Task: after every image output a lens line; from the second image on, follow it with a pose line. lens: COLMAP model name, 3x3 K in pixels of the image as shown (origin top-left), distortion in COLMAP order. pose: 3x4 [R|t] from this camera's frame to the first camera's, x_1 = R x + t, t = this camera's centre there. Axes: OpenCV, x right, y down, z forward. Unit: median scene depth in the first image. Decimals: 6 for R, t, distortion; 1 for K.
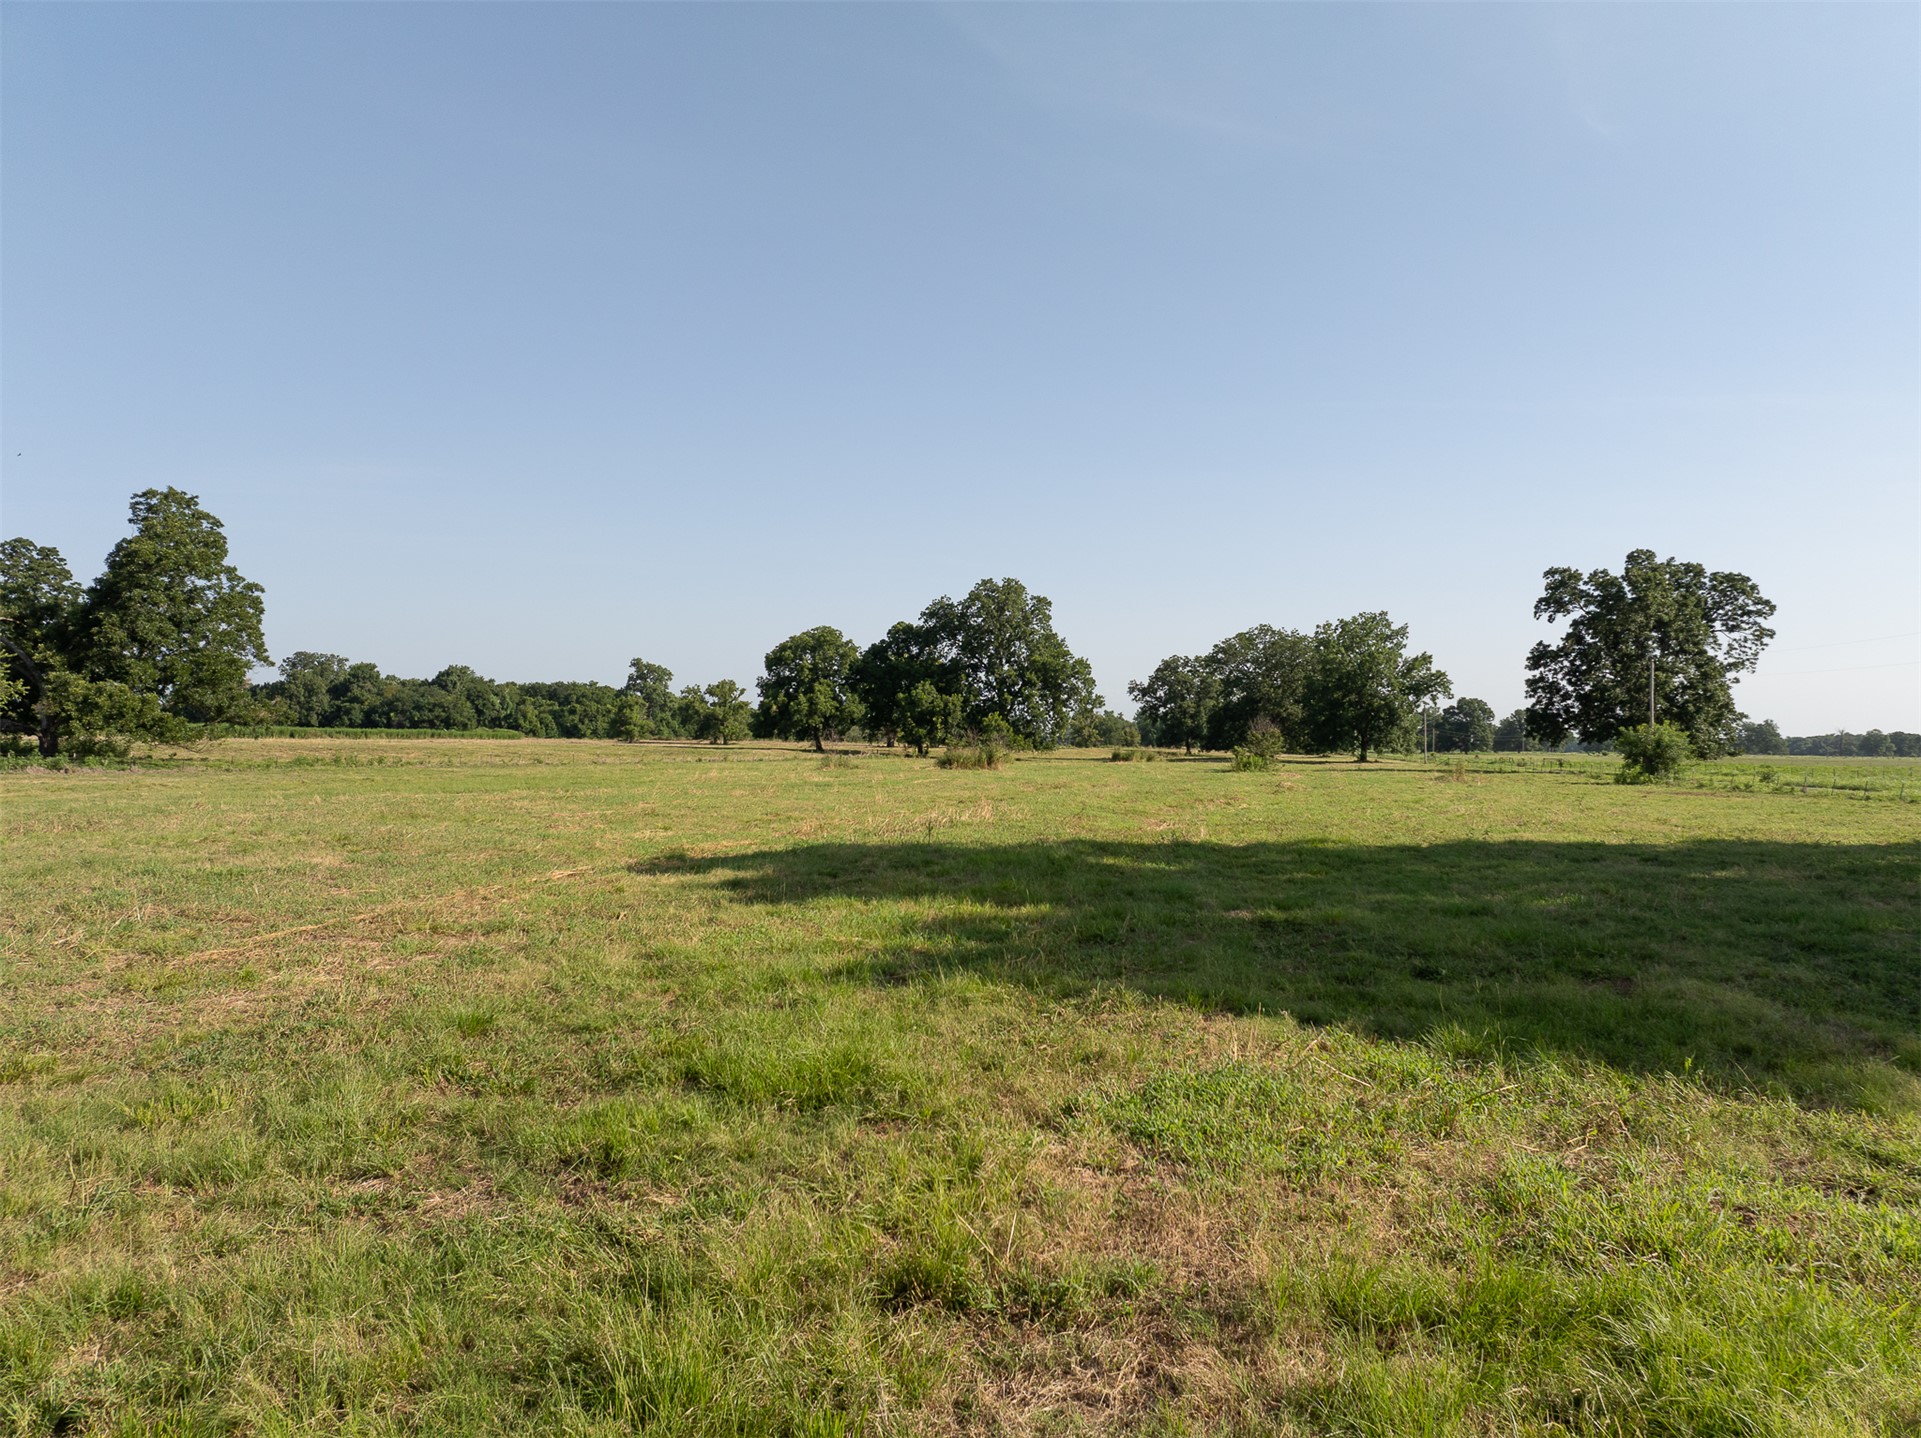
lens RADIAL K [[1367.3, 0, 964.3], [0, 1367.3, 716.5], [0, 0, 1]] dist [-0.049367, 0.022893]
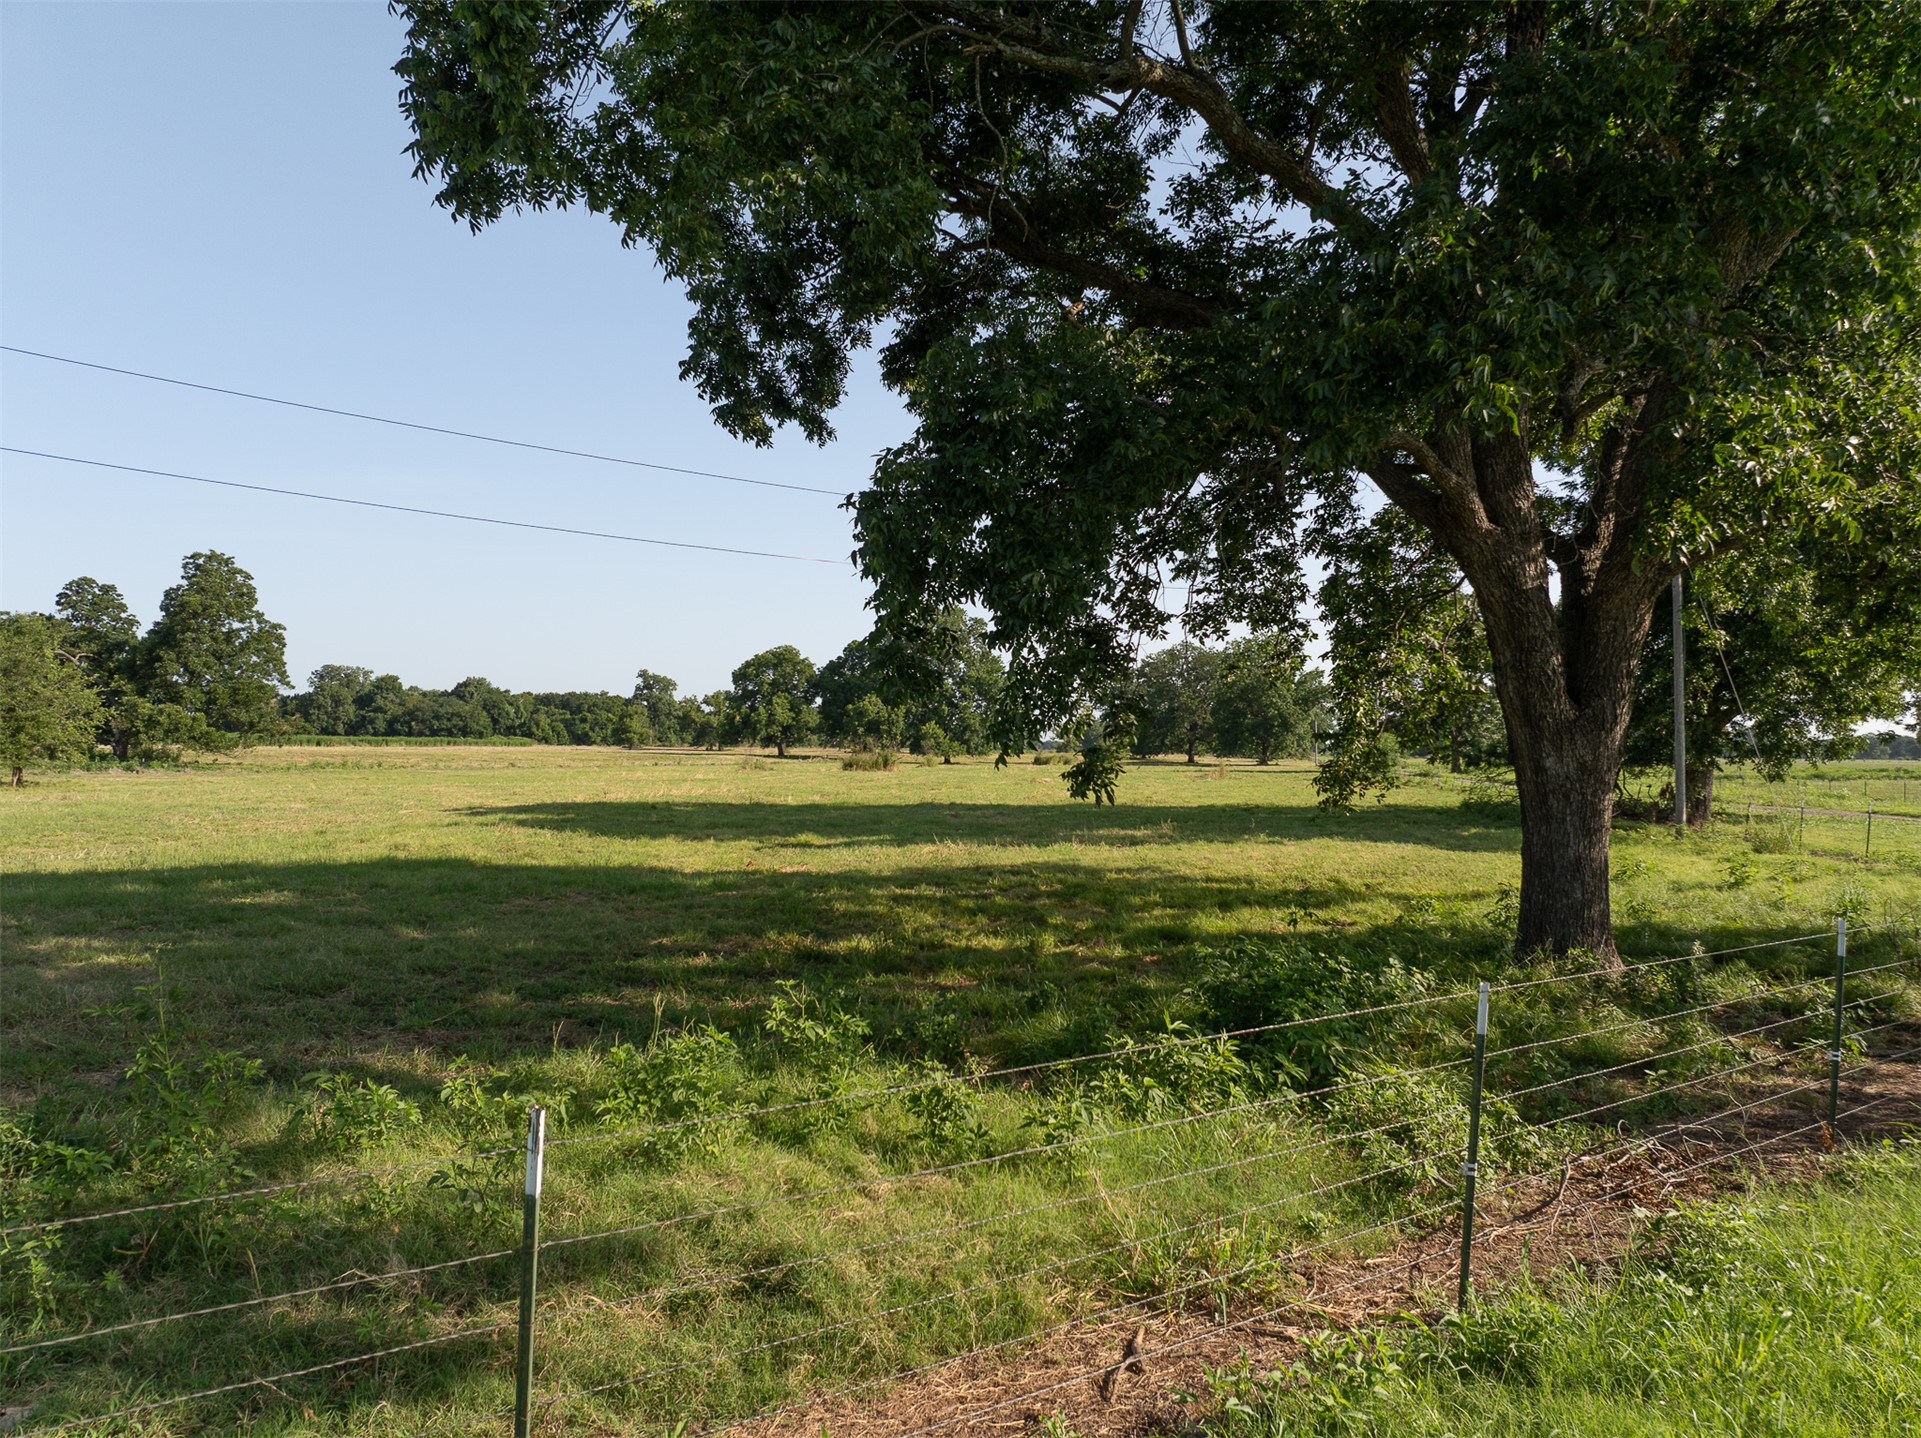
lens RADIAL K [[1367.3, 0, 957.3], [0, 1367.3, 726.0], [0, 0, 1]] dist [-0.049367, 0.022893]
pose [[0.999701, -0.002829, -0.024296, 0.065276], [0.002895, 0.999992, 0.002663, -0.002288], [0.024289, -0.002733, 0.999701, -0.116337]]
